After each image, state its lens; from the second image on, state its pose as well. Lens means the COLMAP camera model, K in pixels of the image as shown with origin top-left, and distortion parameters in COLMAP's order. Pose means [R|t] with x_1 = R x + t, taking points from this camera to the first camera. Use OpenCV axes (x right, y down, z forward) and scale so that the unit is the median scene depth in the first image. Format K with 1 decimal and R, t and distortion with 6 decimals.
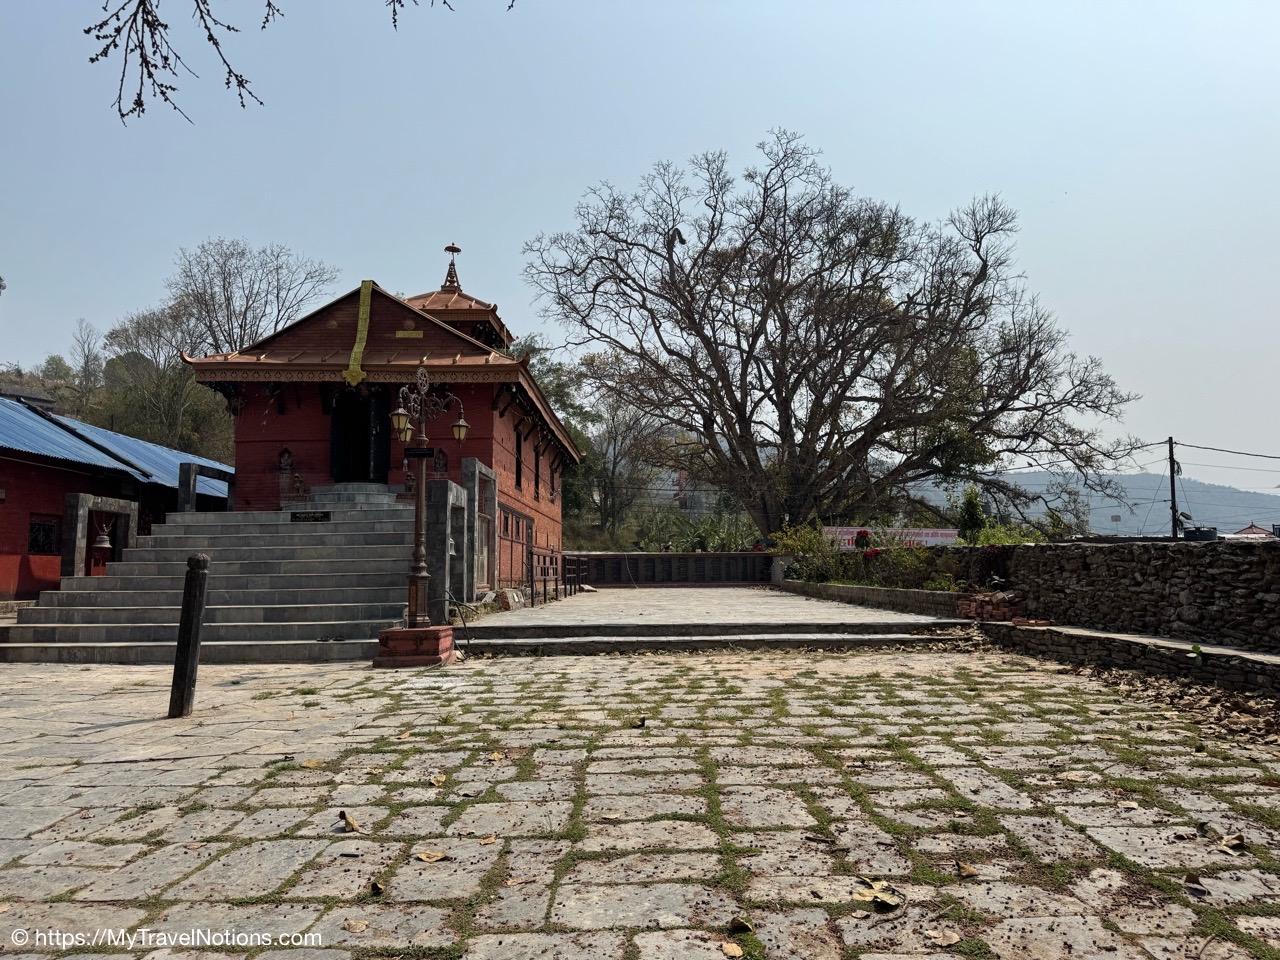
lens RADIAL K [[886.7, 0, 640.0], [0, 886.7, 480.0], [0, 0, 1]] dist [0.145408, -0.270076]
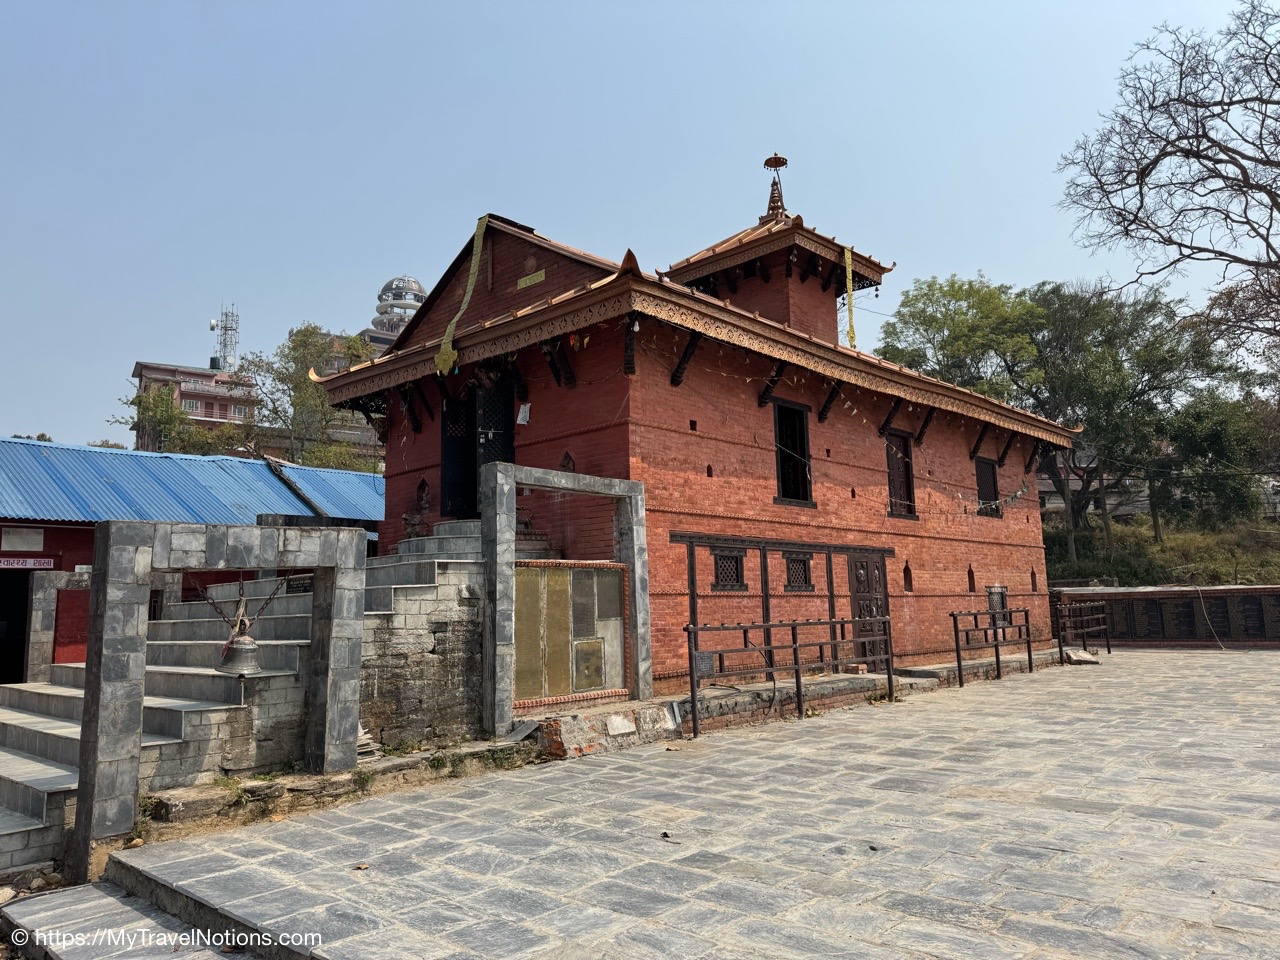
lens RADIAL K [[898.0, 0, 640.0], [0, 898.0, 480.0], [0, 0, 1]] dist [0.067367, -0.083800]
pose [[0.746093, -0.105272, -0.657468, 0.145400], [0.091195, 0.994273, -0.055712, 0.014666], [0.659568, -0.018392, 0.751420, 0.405953]]
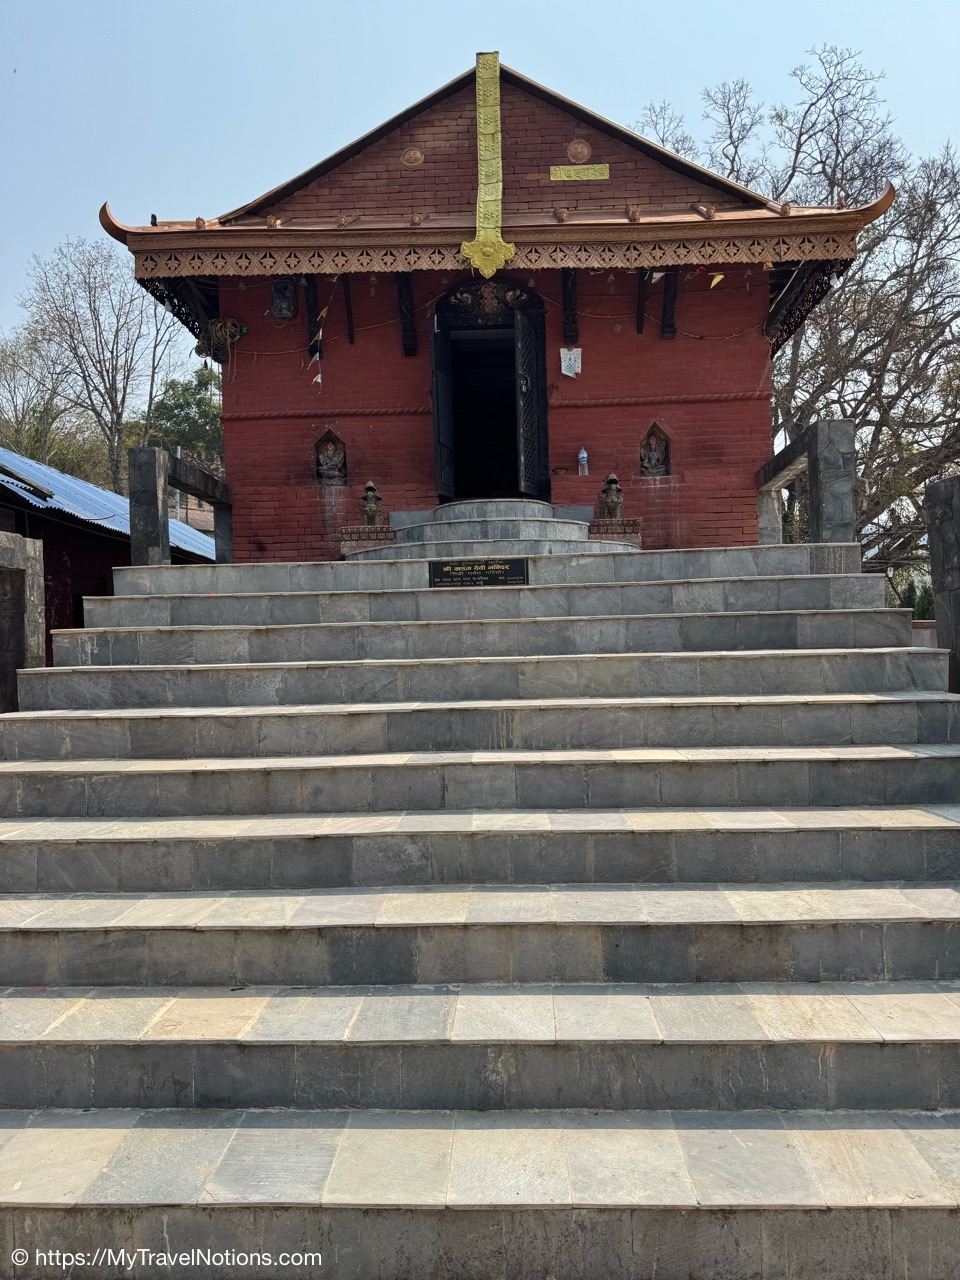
lens RADIAL K [[898.0, 0, 480.0], [0, 898.0, 640.0], [0, 0, 1]] dist [0.067367, -0.083800]
pose [[0.999645, -0.011362, -0.024110, -0.213741], [0.013945, 0.993856, 0.109802, 0.016183], [0.022714, -0.110099, 0.993661, 0.364765]]
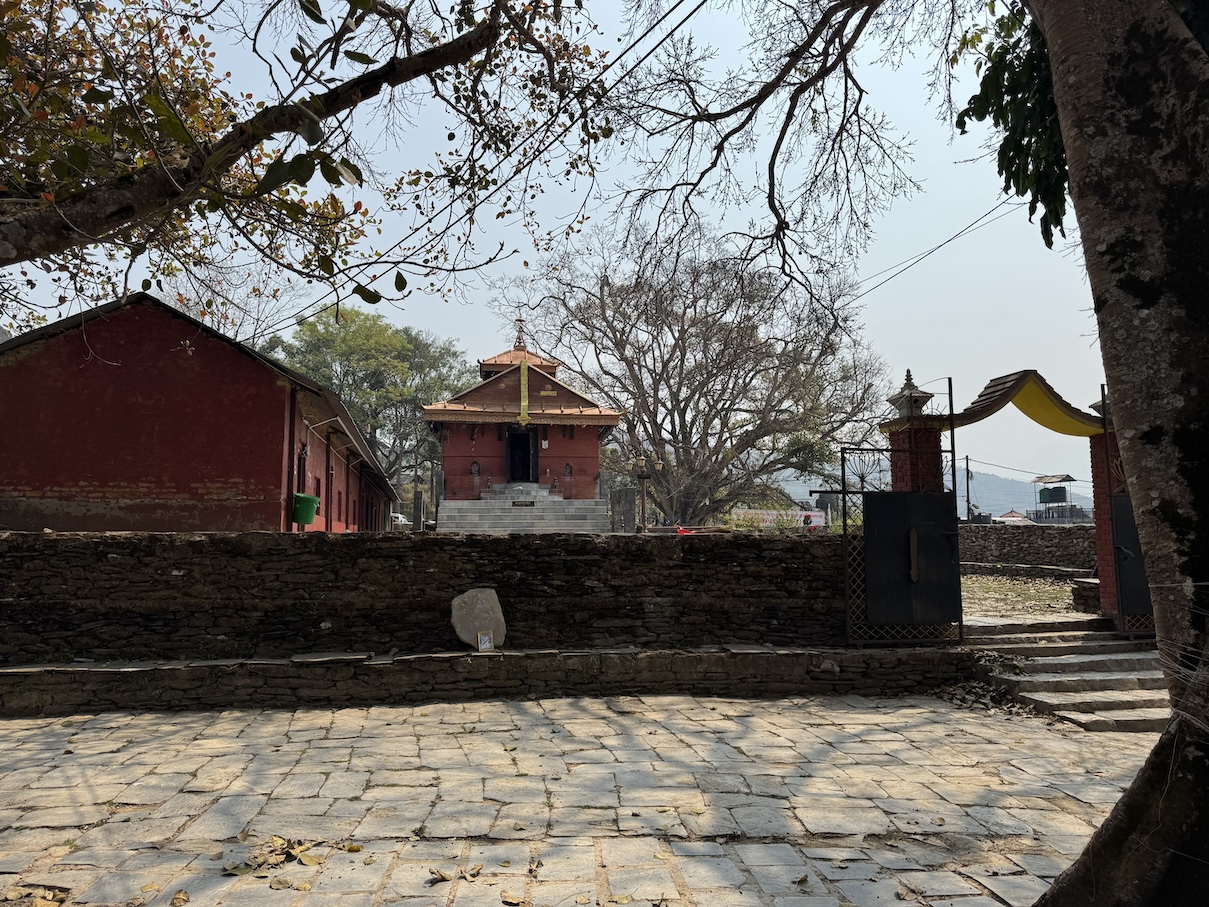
lens RADIAL K [[837.5, 0, 604.5], [0, 837.5, 453.5], [0, 0, 1]] dist [0.145408, -0.270076]
pose [[0.988452, 0.021857, 0.149949, -0.274877], [-0.020917, 0.999750, -0.007844, -0.029375], [-0.150083, 0.004617, 0.988663, -0.393992]]
